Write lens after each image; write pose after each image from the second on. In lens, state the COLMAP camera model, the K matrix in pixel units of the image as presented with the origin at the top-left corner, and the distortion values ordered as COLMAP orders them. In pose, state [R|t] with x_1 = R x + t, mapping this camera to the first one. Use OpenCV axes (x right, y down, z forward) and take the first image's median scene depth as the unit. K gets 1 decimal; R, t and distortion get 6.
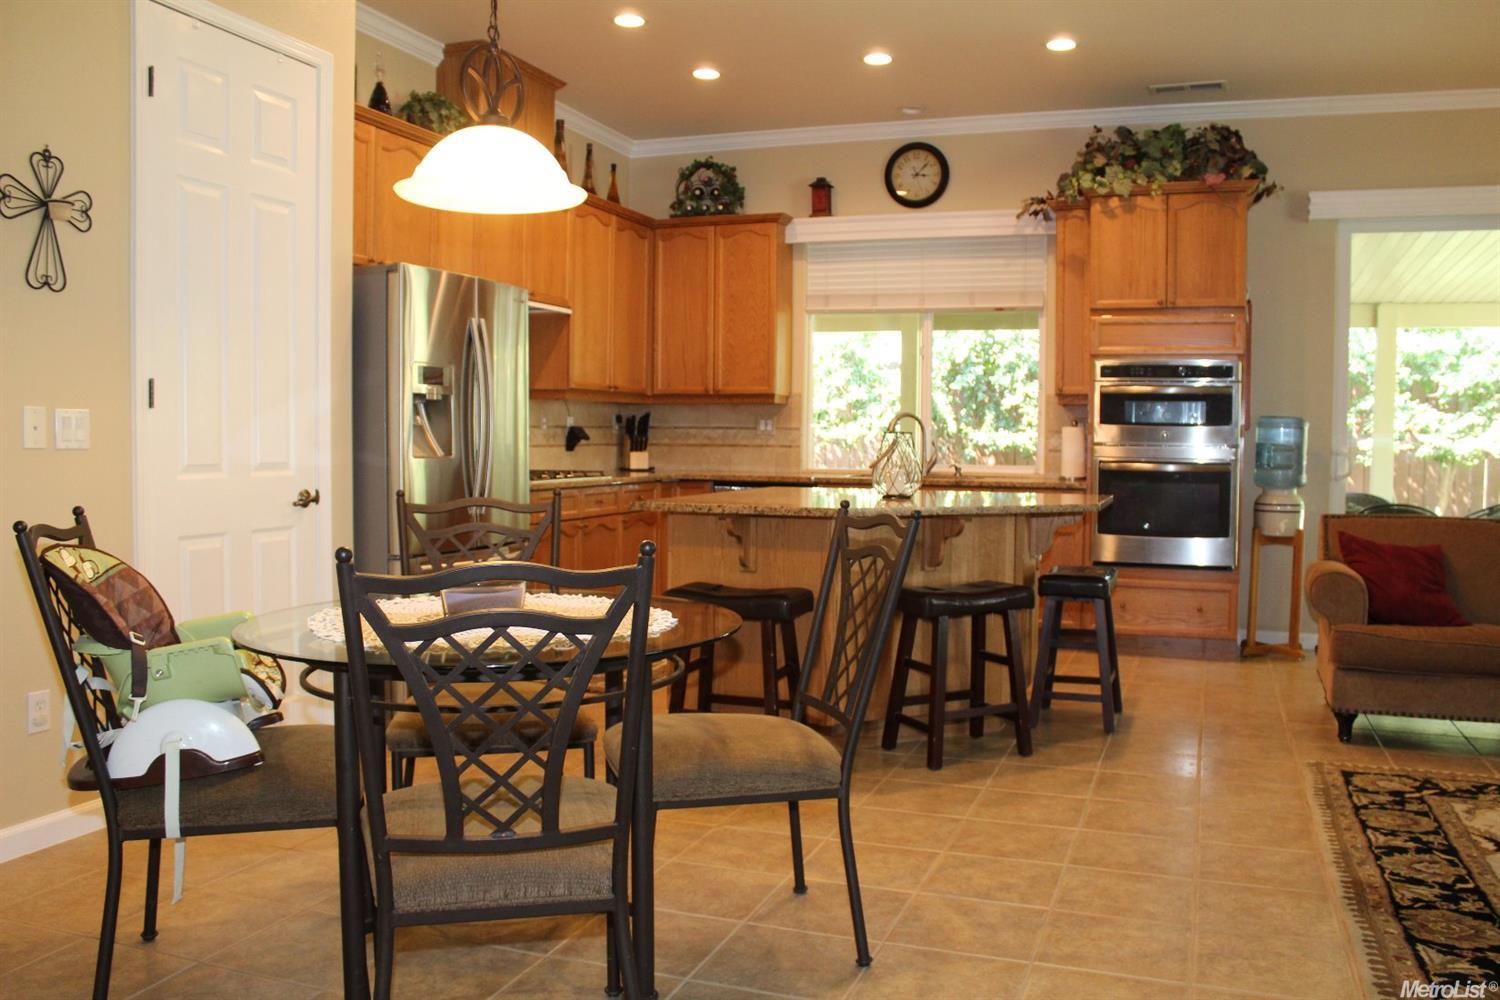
lens RADIAL K [[1245.9, 0, 750.6], [0, 1245.9, 516.7], [0, 0, 1]] dist [-0.175303, 0.164005]
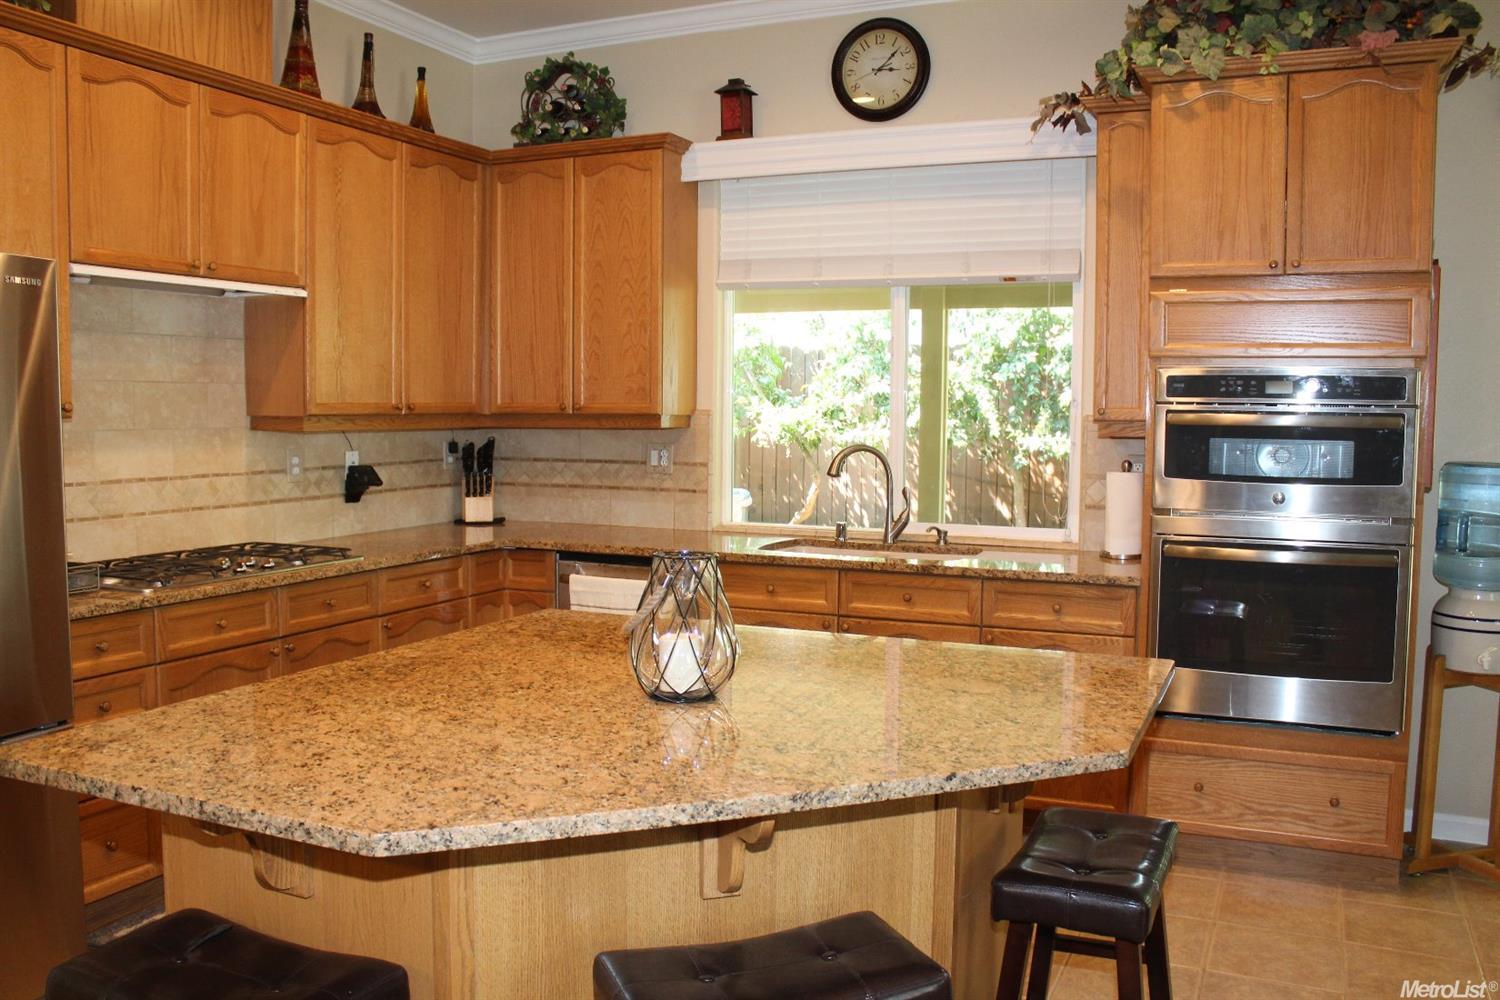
lens RADIAL K [[1245.9, 0, 750.6], [0, 1245.9, 516.7], [0, 0, 1]] dist [-0.175303, 0.164005]
pose [[0.997263, 0.004579, -0.073790, 0.115527], [-0.002900, 0.999735, 0.022834, -0.060573], [0.073875, -0.022558, 0.997012, 0.358214]]
